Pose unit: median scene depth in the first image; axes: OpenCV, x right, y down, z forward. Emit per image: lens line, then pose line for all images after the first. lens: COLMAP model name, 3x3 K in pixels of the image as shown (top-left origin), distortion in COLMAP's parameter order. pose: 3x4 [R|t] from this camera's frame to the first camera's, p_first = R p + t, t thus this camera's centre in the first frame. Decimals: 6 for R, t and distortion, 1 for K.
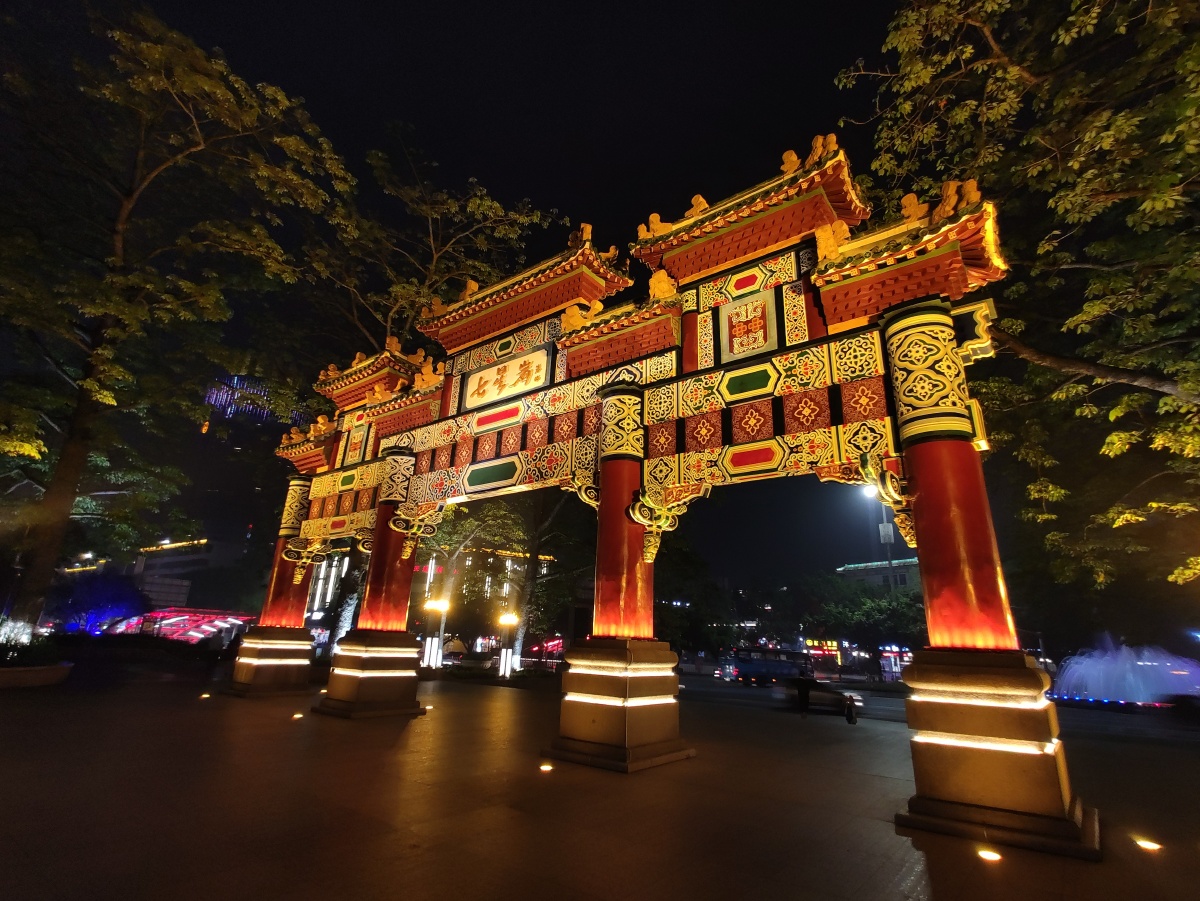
lens RADIAL K [[582.6, 0, 594.7], [0, 582.6, 446.1], [0, 0, 1]] dist [0.010548, -0.000468]
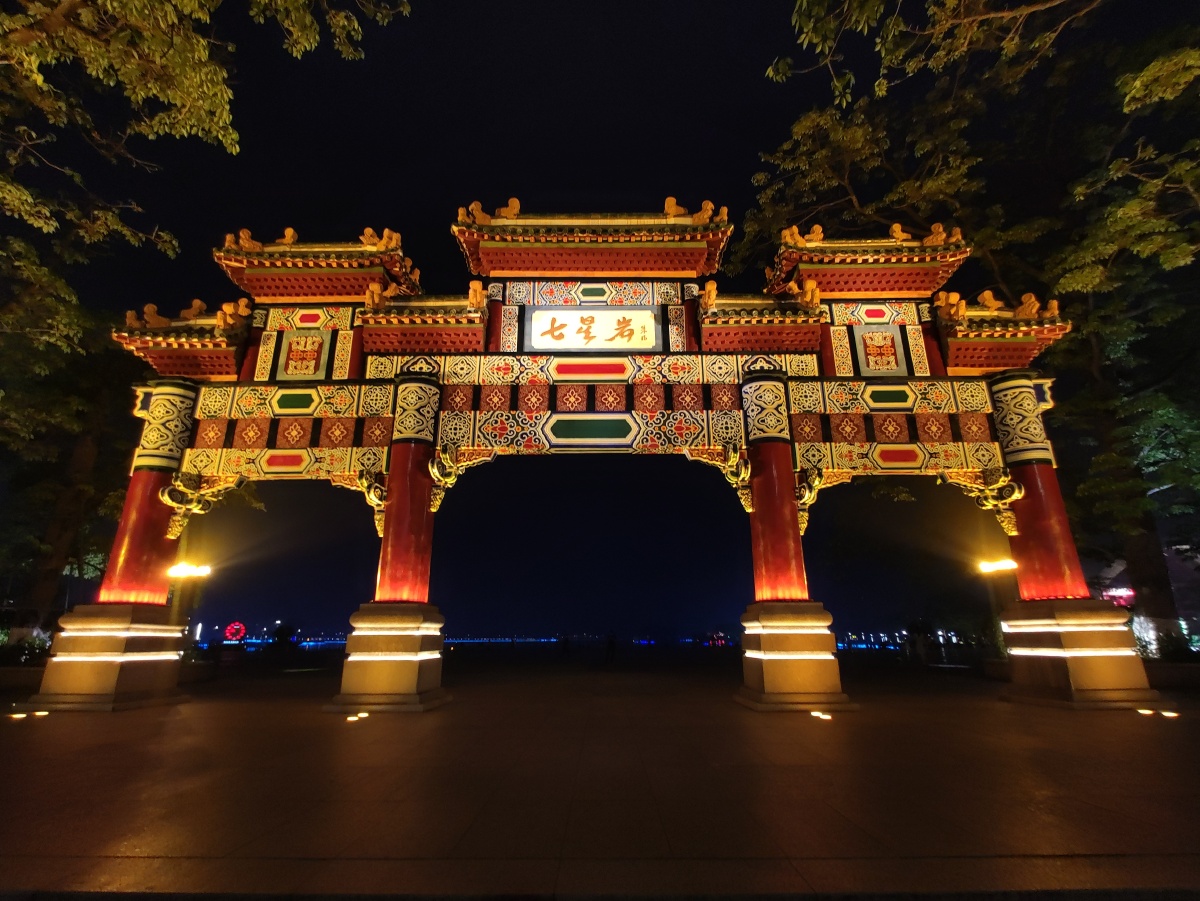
lens RADIAL K [[582.6, 0, 615.2], [0, 582.6, 430.1], [0, 0, 1]] dist [0.010548, -0.000468]
pose [[0.792959, 0.136330, 0.593826, -0.867637], [-0.157317, 0.987408, -0.016617, 0.071391], [-0.588615, -0.080243, 0.804422, 0.295031]]
